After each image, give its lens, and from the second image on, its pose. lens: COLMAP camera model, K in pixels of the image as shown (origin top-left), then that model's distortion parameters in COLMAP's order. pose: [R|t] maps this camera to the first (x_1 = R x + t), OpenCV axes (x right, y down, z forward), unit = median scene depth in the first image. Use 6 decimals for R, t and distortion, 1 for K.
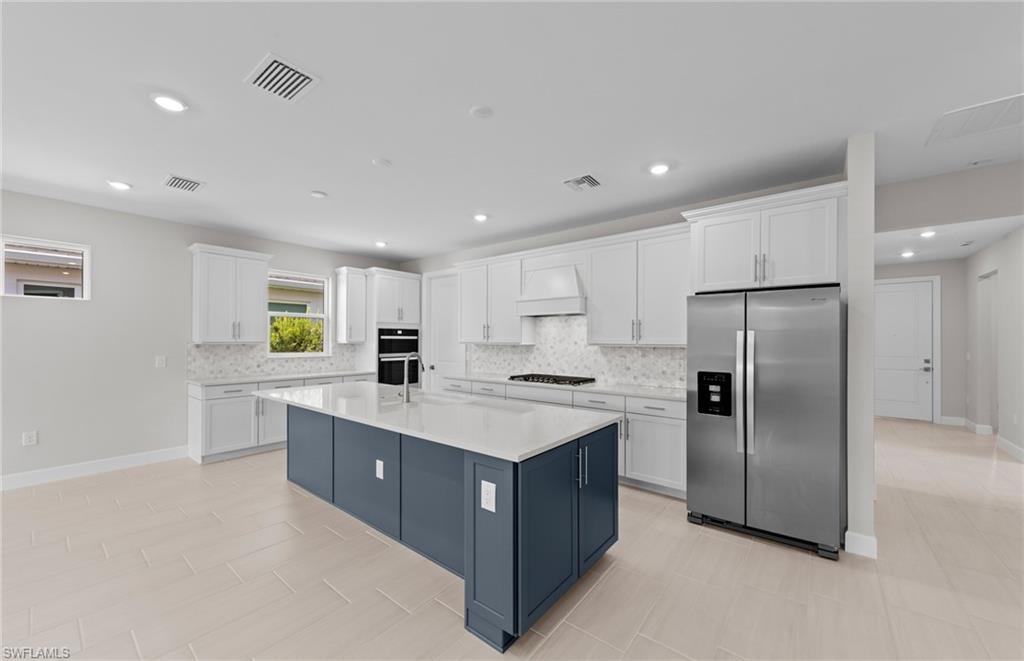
lens RADIAL K [[382.6, 0, 507.4], [0, 382.6, 338.2], [0, 0, 1]] dist [0.007143, -0.001057]
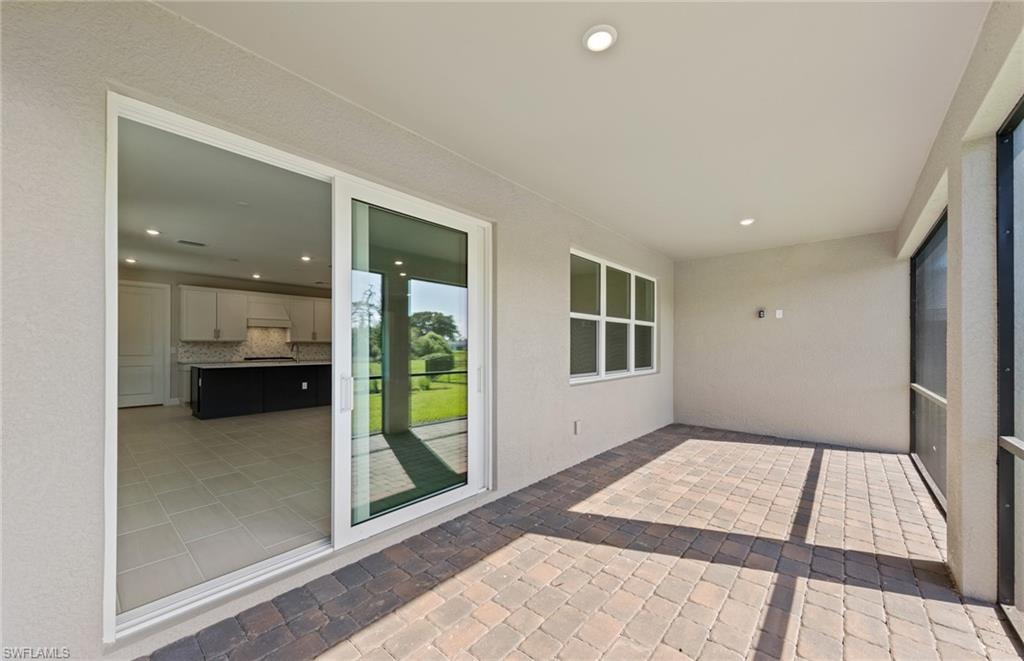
lens RADIAL K [[382.6, 0, 508.6], [0, 382.6, 344.4], [0, 0, 1]] dist [0.007143, -0.001057]
pose [[0.036000, 0.001517, 0.999351, -1.704145], [-0.004575, 0.999989, -0.001353, 0.026033], [-0.999341, -0.004523, 0.036007, -0.310023]]
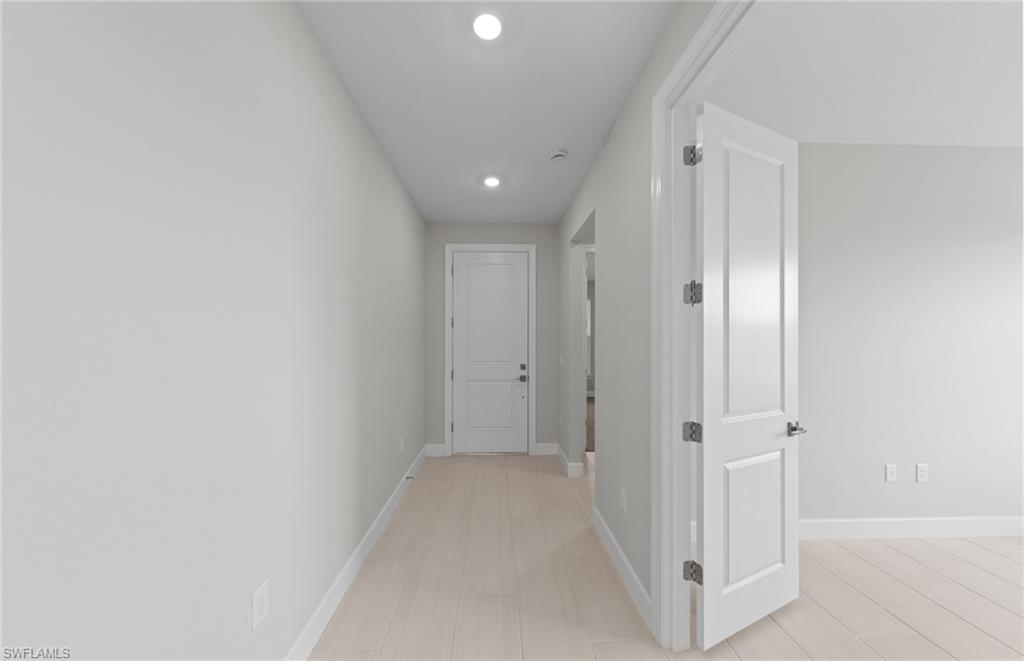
lens RADIAL K [[338.5, 0, 507.7], [0, 338.5, 337.6], [0, 0, 1]] dist [0.006766, 0.000004]
pose [[0.755884, -0.005236, 0.654685, 0.897955], [-0.000284, 0.999965, 0.008326, 0.002334], [-0.654706, -0.006479, 0.755856, 0.747509]]
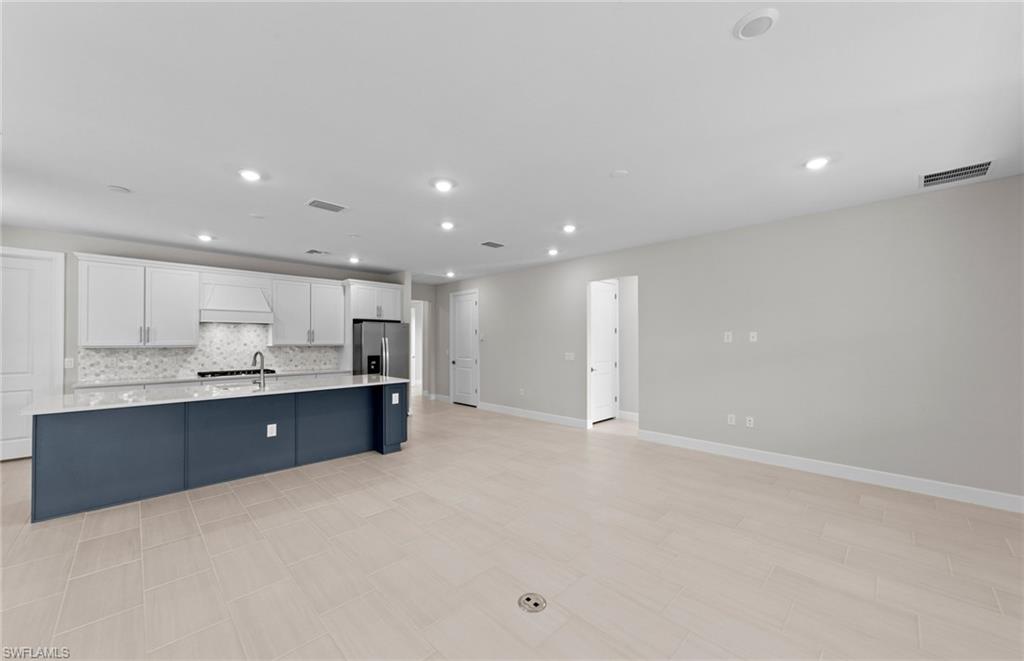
lens RADIAL K [[382.6, 0, 508.2], [0, 382.6, 337.1], [0, 0, 1]] dist [0.007143, -0.001057]
pose [[0.113469, 0.006569, 0.993520, -0.966150], [-0.000127, 0.999978, -0.006597, -0.004374], [-0.993541, 0.000623, 0.113468, -0.043146]]
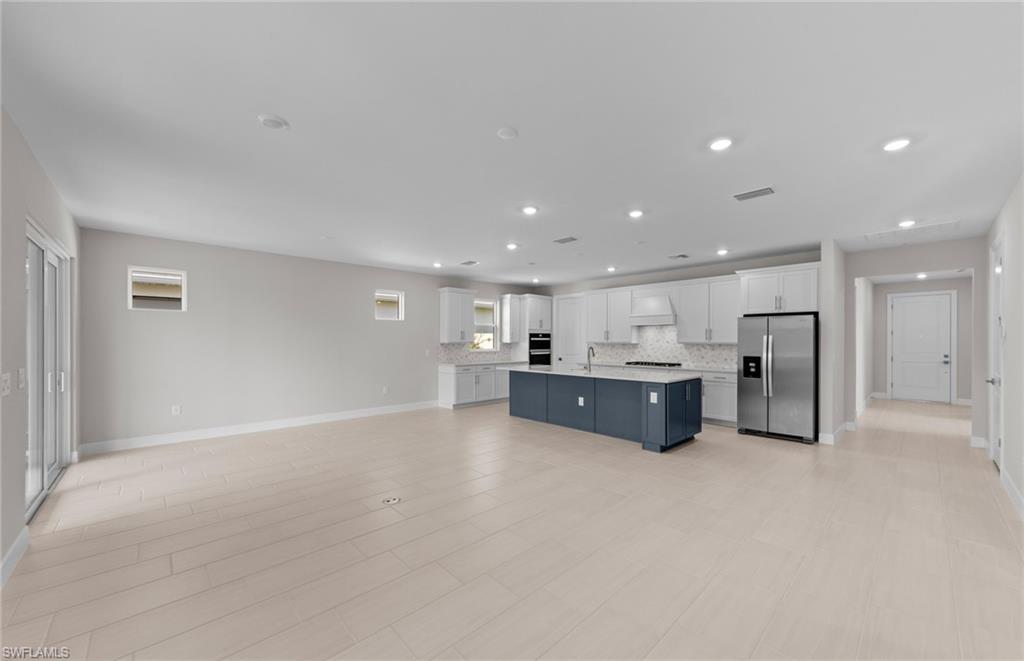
lens RADIAL K [[382.6, 0, 507.1], [0, 382.6, 340.3], [0, 0, 1]] dist [0.007143, -0.001057]
pose [[0.989888, -0.002417, -0.141834, -0.247191], [0.002846, 0.999992, 0.002819, -0.001713], [0.141826, -0.003194, 0.989887, -0.654954]]
